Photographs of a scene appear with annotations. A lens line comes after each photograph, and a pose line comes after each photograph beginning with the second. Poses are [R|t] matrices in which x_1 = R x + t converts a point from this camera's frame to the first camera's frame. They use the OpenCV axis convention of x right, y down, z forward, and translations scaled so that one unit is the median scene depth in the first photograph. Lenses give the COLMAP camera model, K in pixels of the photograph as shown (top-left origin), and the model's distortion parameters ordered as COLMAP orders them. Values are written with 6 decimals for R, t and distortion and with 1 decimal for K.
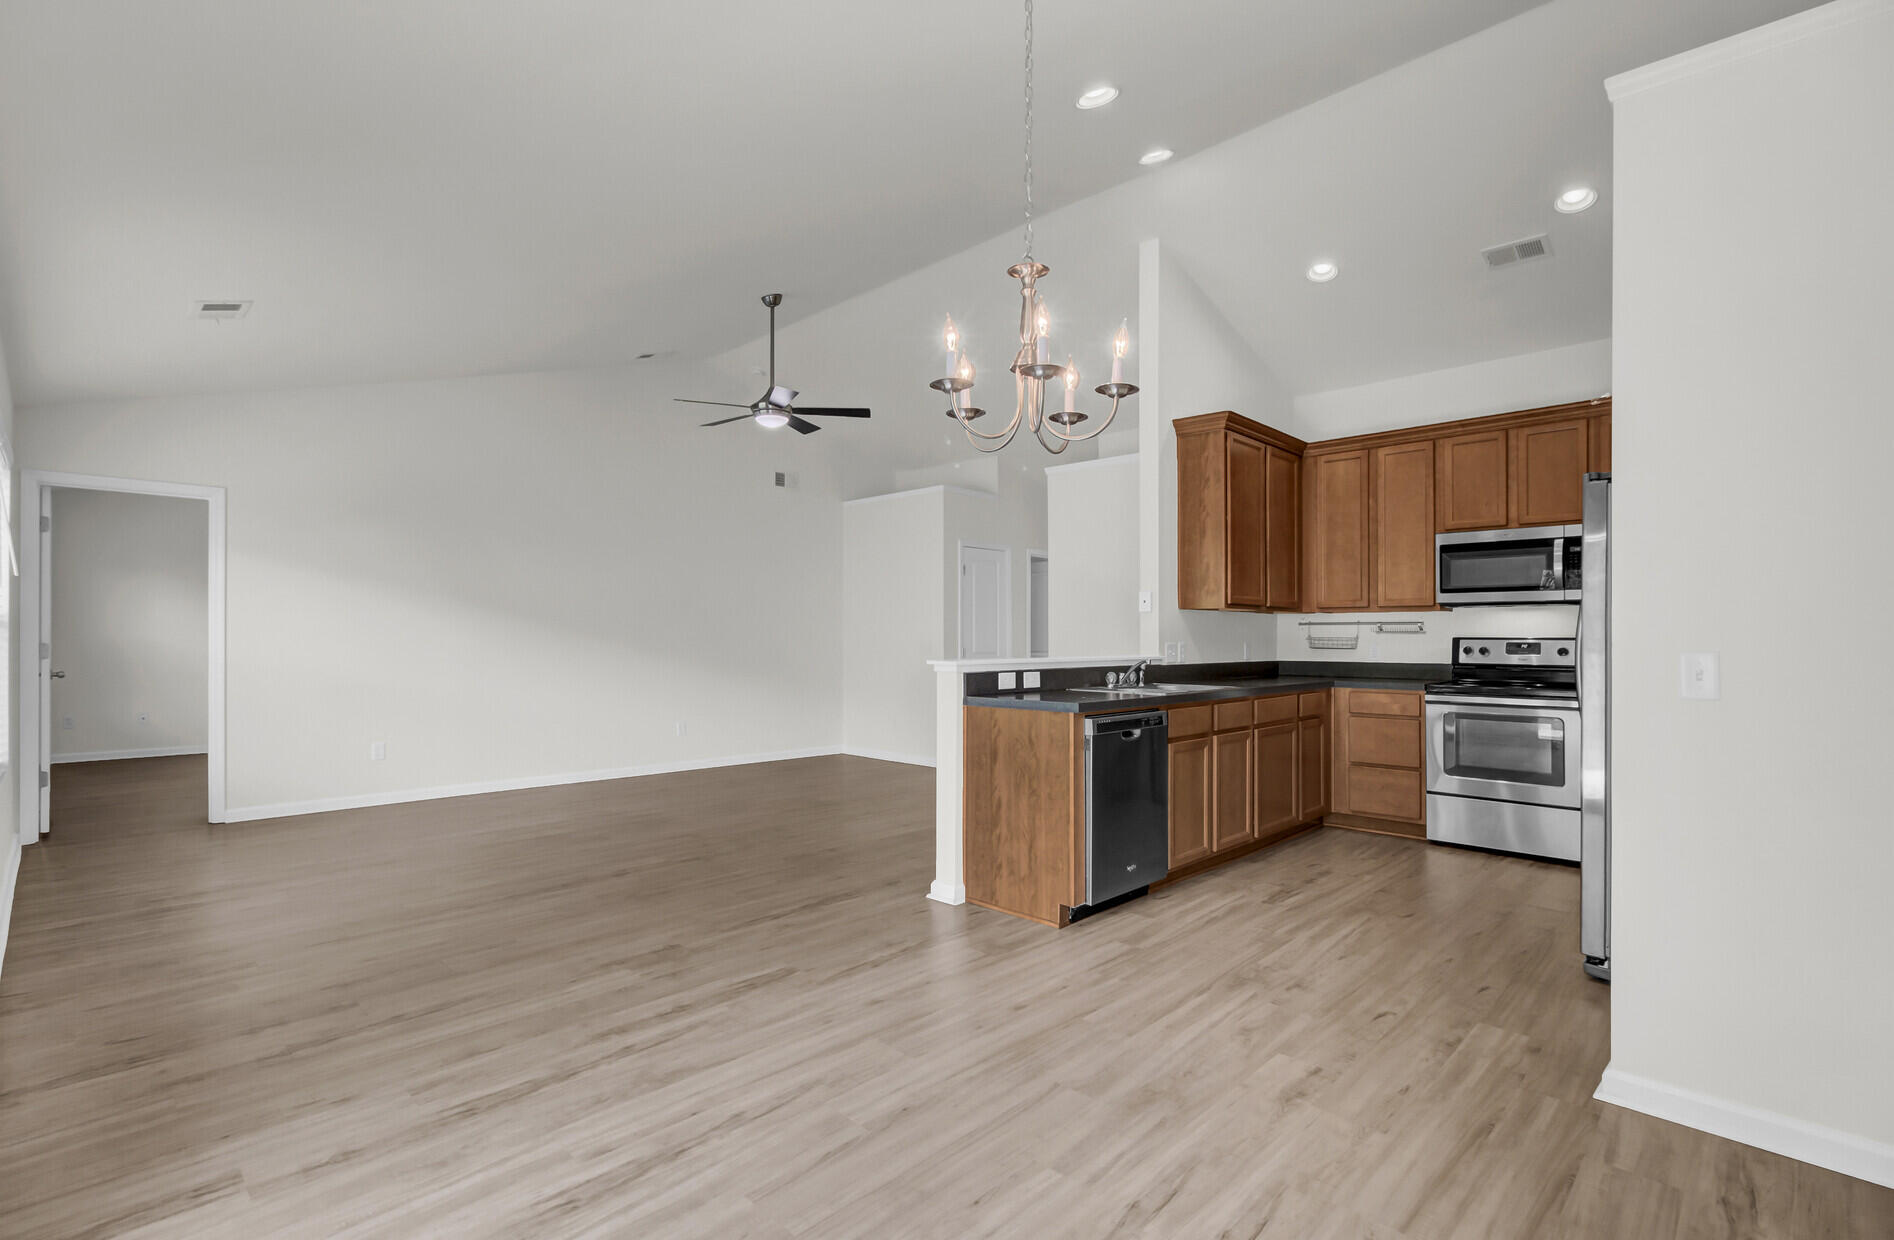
lens RADIAL K [[874.1, 0, 924.0], [0, 874.1, 648.2], [0, 0, 1]] dist [0.002892, -0.000004]
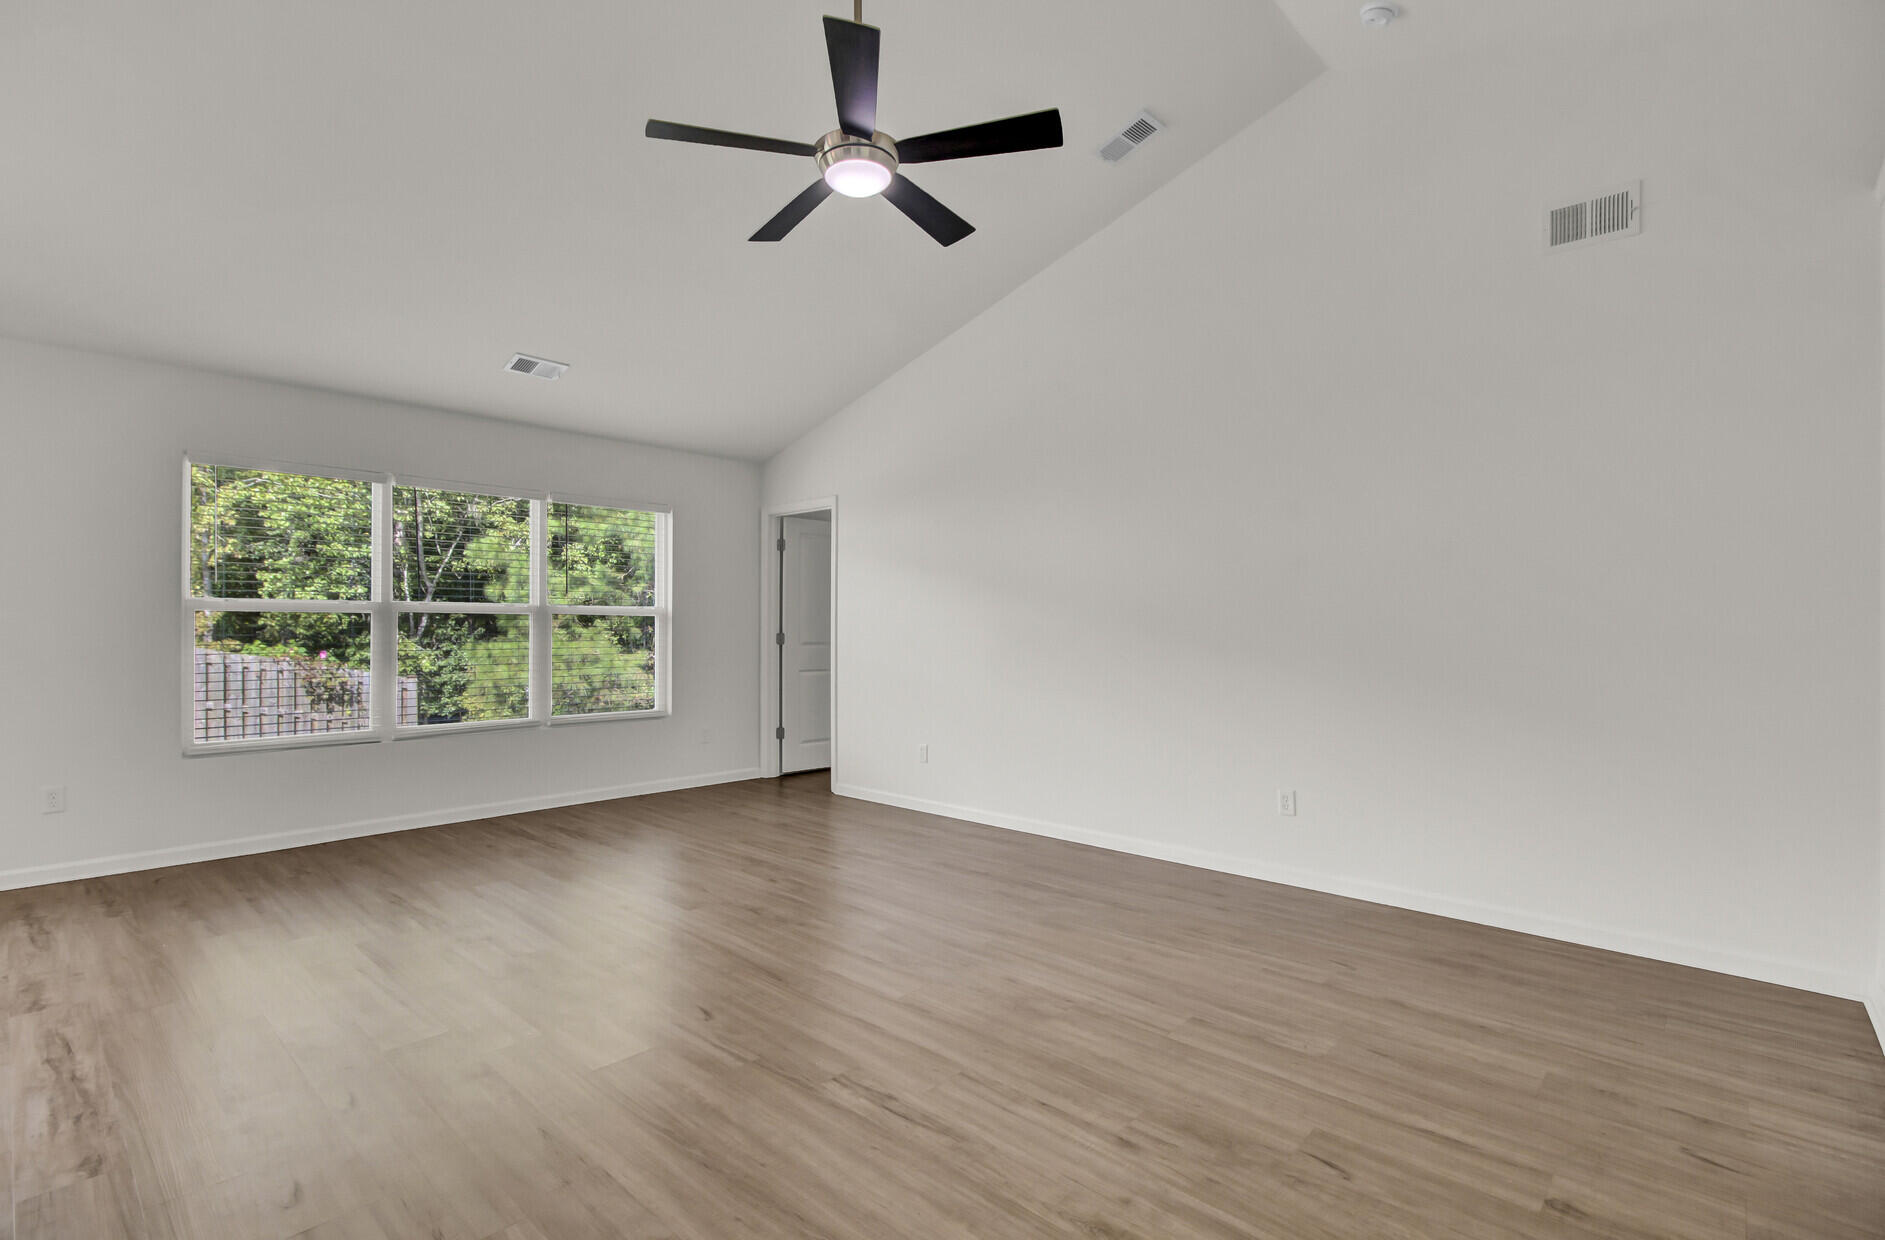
lens RADIAL K [[860.0, 0, 926.5], [0, 860.0, 621.5], [0, 0, 1]] dist [-0.003887, 0.000316]
pose [[0.043238, -0.014522, -0.998959, 0.451755], [-0.012708, 0.999805, -0.015084, -0.011547], [0.998984, 0.013347, 0.043045, 1.510704]]
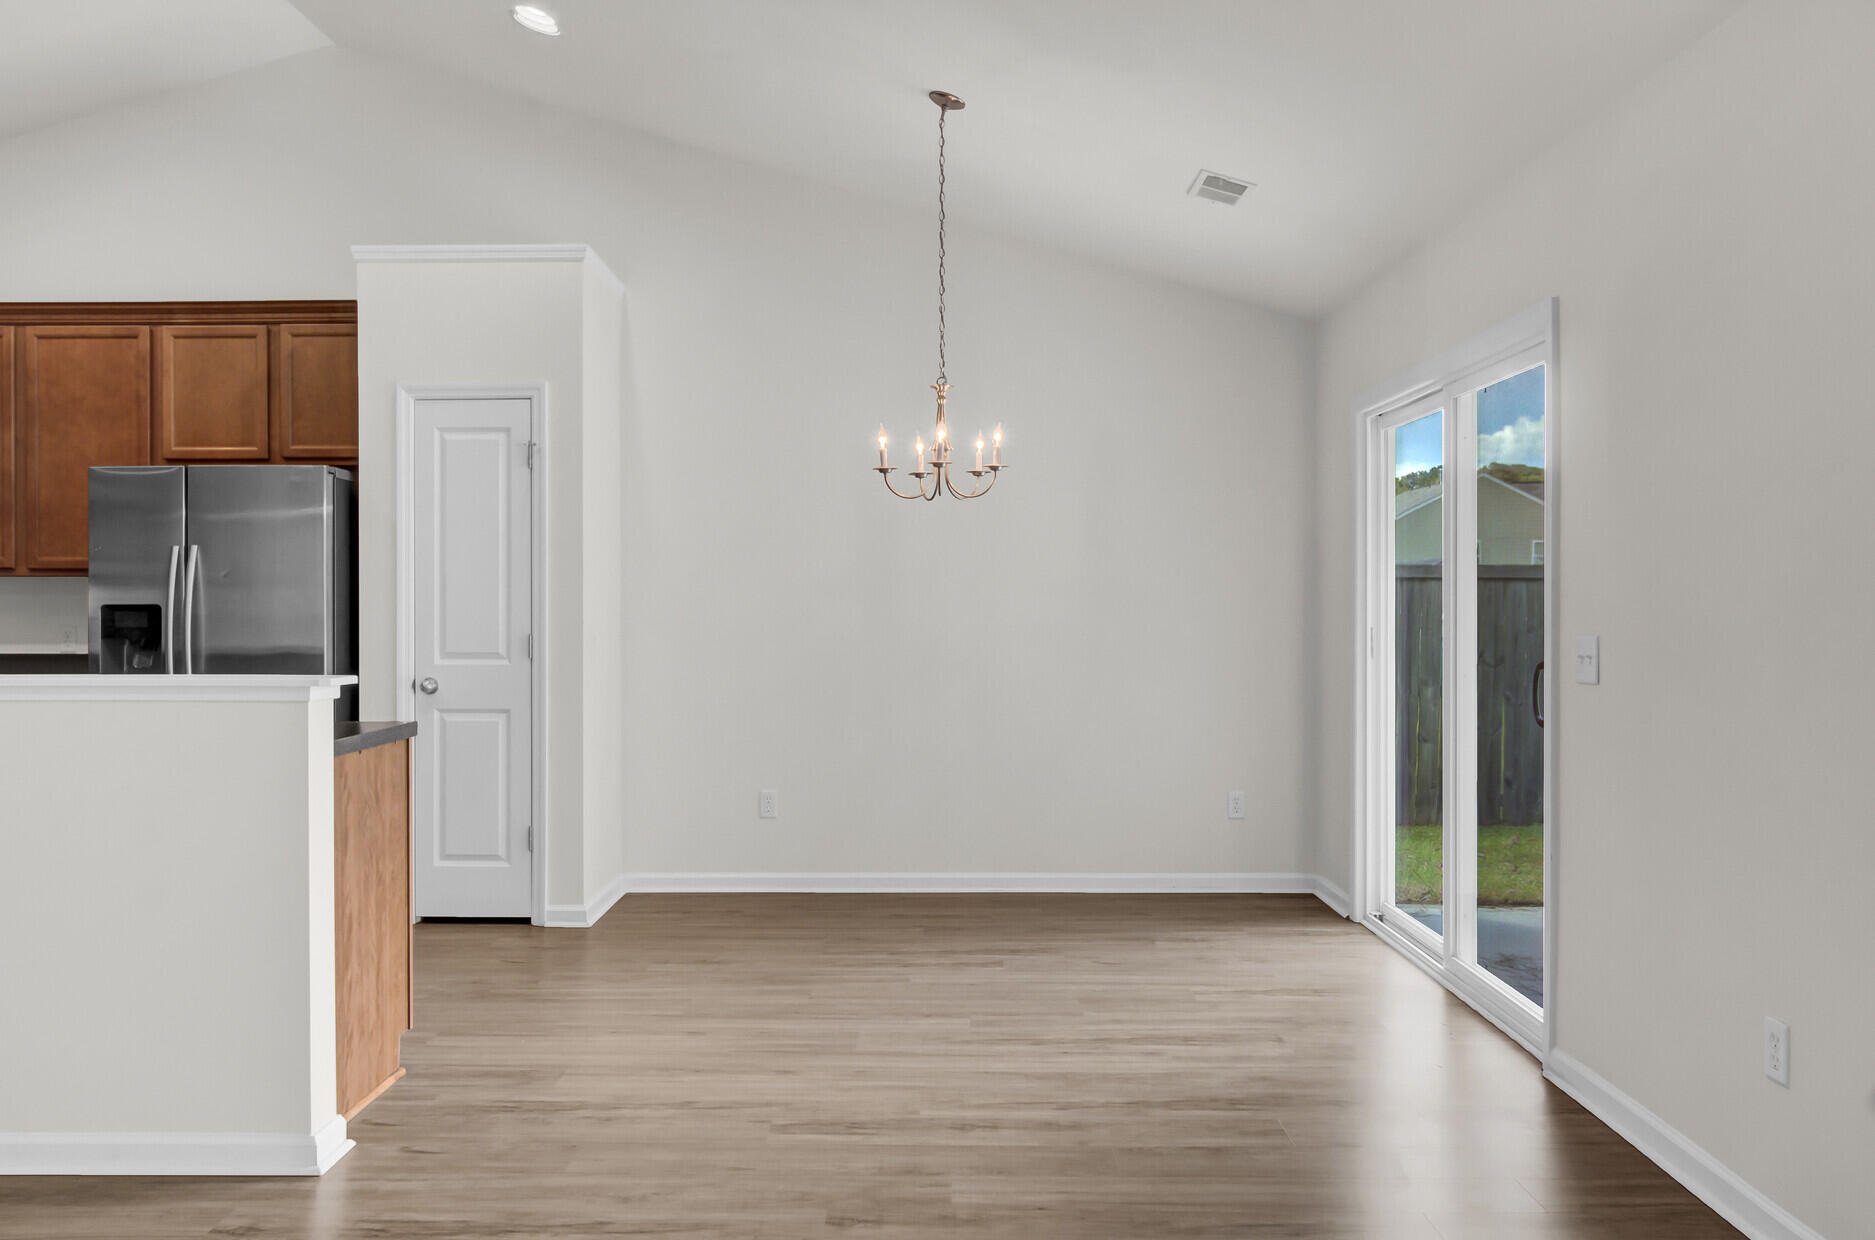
lens RADIAL K [[1452.1, 0, 937.5], [0, 1452.1, 620.0], [0, 0, 1]] dist [-0.010685, 0.002697]
pose [[-0.703717, -0.014377, 0.710335, -0.806259], [0.003858, 0.999703, 0.024057, -0.037995], [-0.710470, 0.019670, -0.703452, 1.332829]]
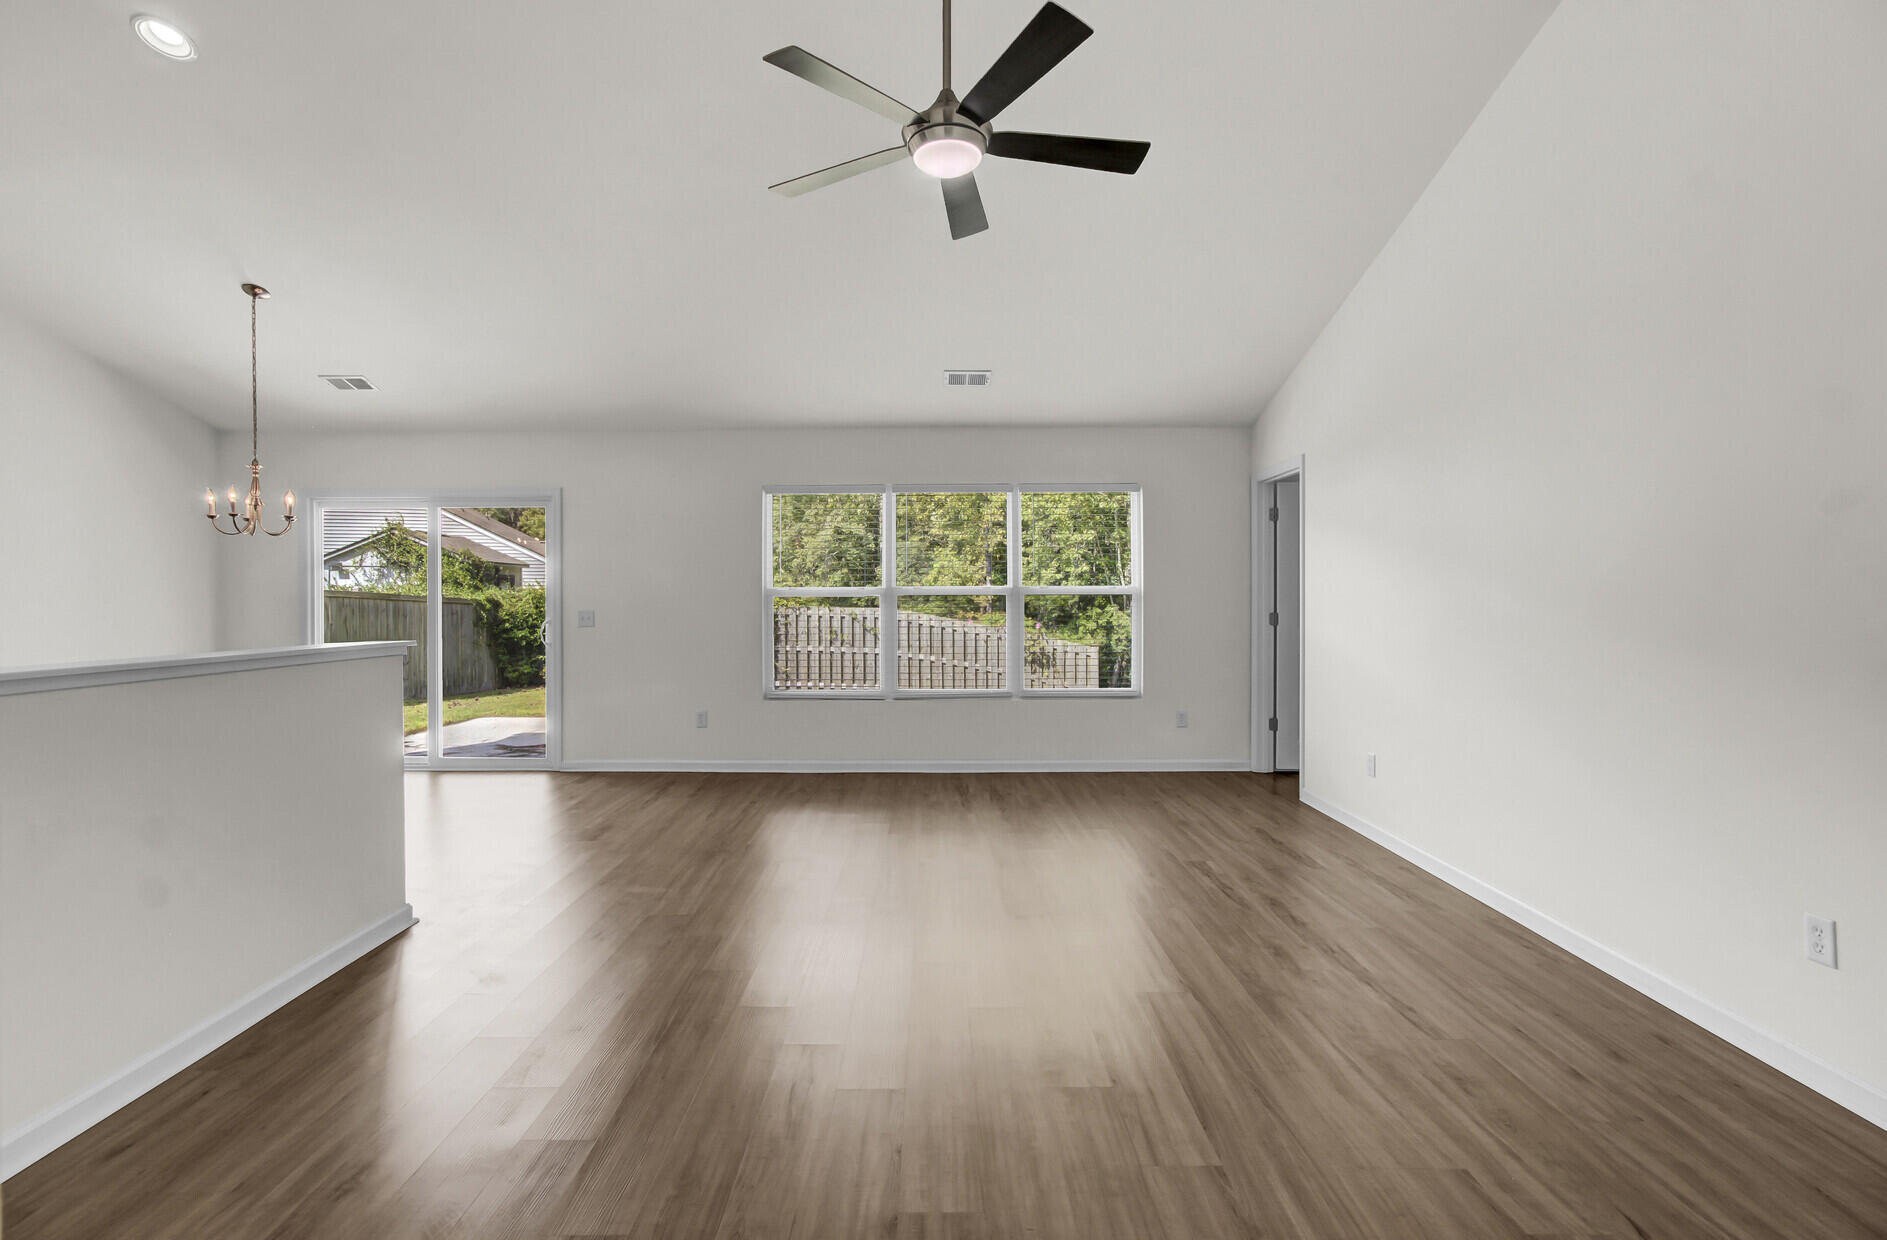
lens RADIAL K [[879.2, 0, 937.3], [0, 879.2, 611.7], [0, 0, 1]] dist [0.009758, 0.000614]
pose [[-0.700656, 0.007762, -0.713457, 0.257228], [-0.005878, 0.999844, 0.016650, -0.036621], [0.713475, 0.015859, -0.700502, 1.976341]]
